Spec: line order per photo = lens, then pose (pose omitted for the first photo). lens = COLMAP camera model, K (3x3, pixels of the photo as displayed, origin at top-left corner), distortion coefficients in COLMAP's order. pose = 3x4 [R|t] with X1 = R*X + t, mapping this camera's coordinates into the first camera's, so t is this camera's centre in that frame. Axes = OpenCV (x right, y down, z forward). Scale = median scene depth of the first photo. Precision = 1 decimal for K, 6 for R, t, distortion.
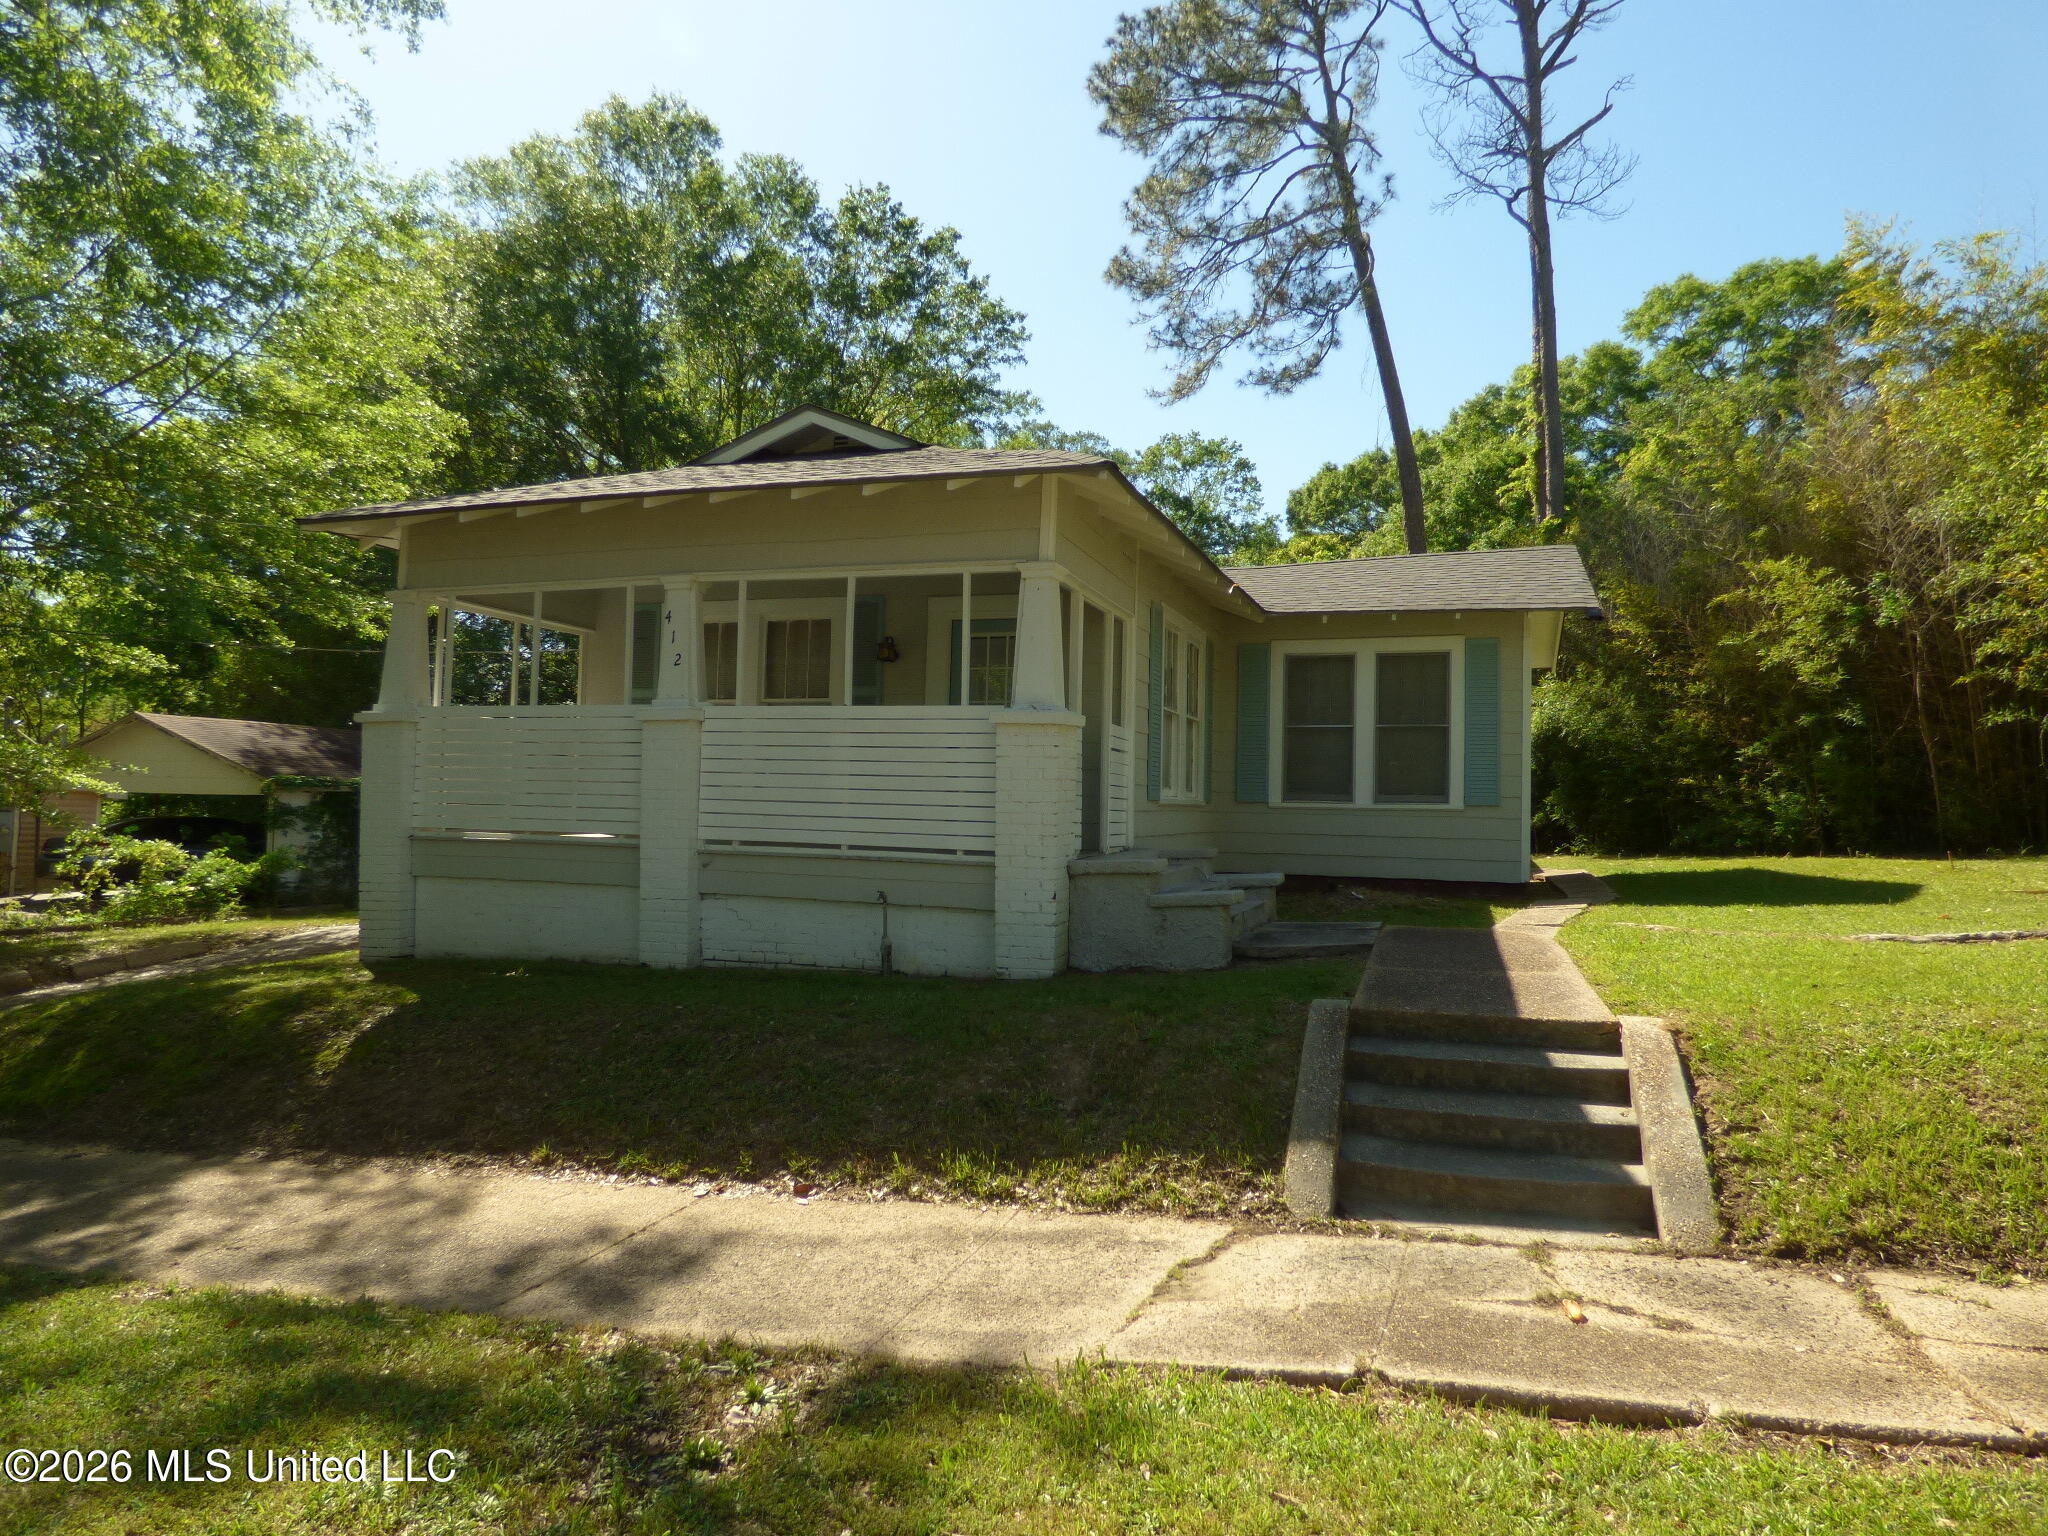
lens RADIAL K [[1226.2, 0, 1024.0], [0, 1226.2, 768.0], [0, 0, 1]] dist [-0.006904, -0.001217]
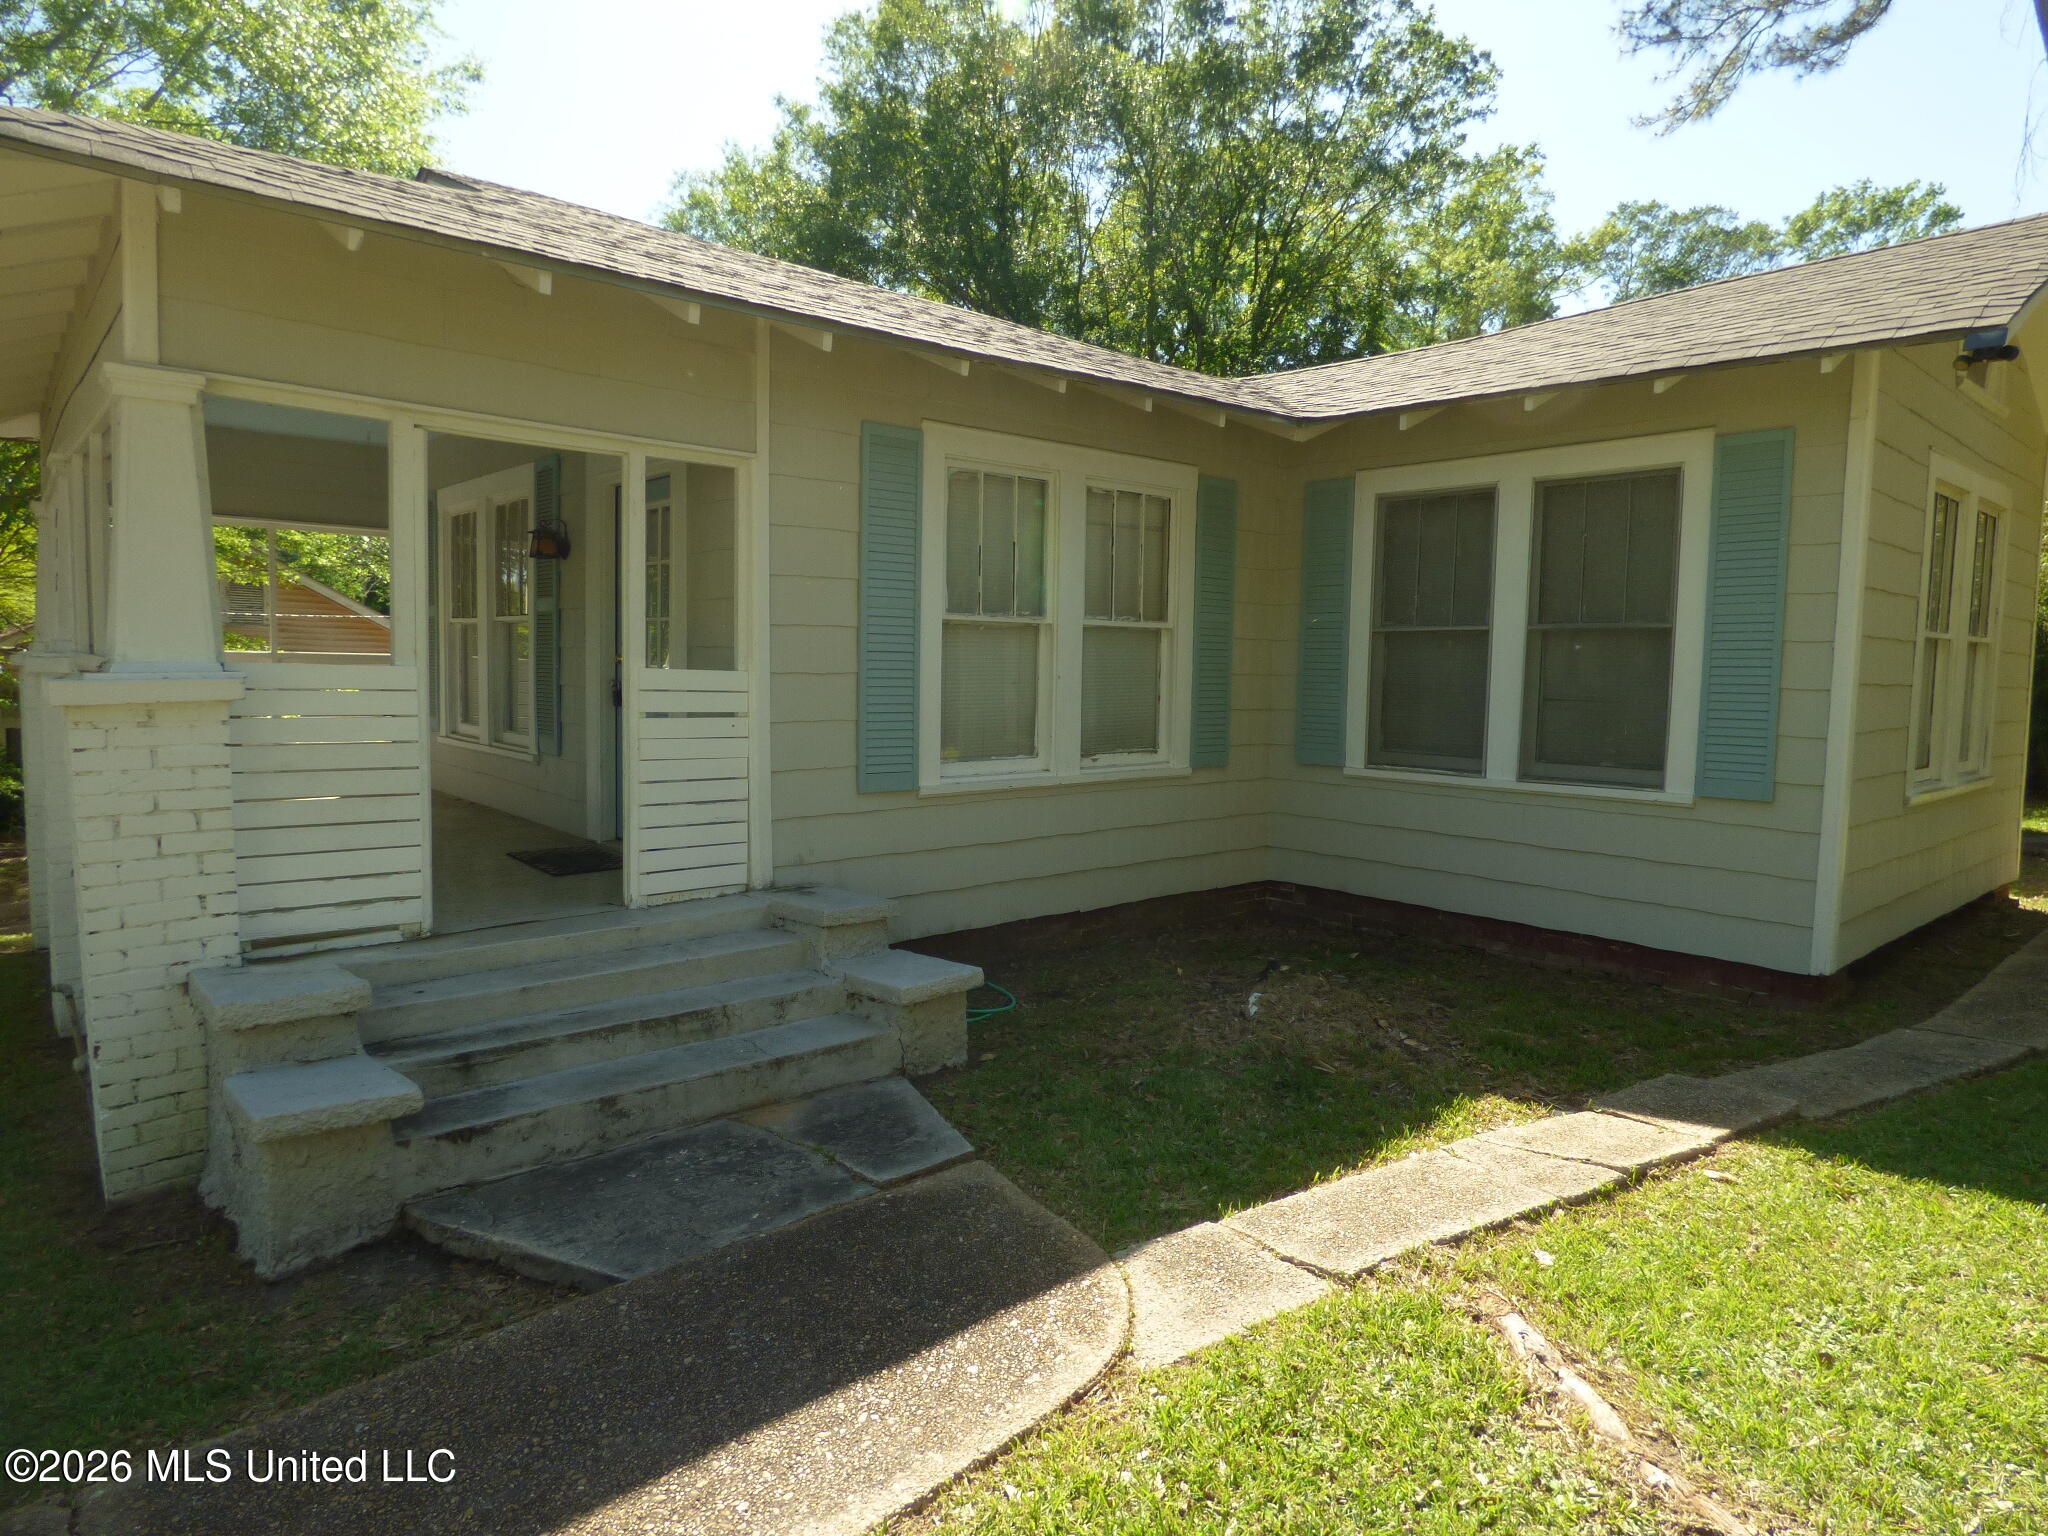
lens RADIAL K [[1226.2, 0, 1024.0], [0, 1226.2, 768.0], [0, 0, 1]] dist [-0.006904, -0.001217]
pose [[0.893424, 0.024843, -0.448528, 0.320487], [0.027666, 0.993531, 0.110136, -0.036923], [0.448363, -0.110807, 0.886957, 0.440115]]
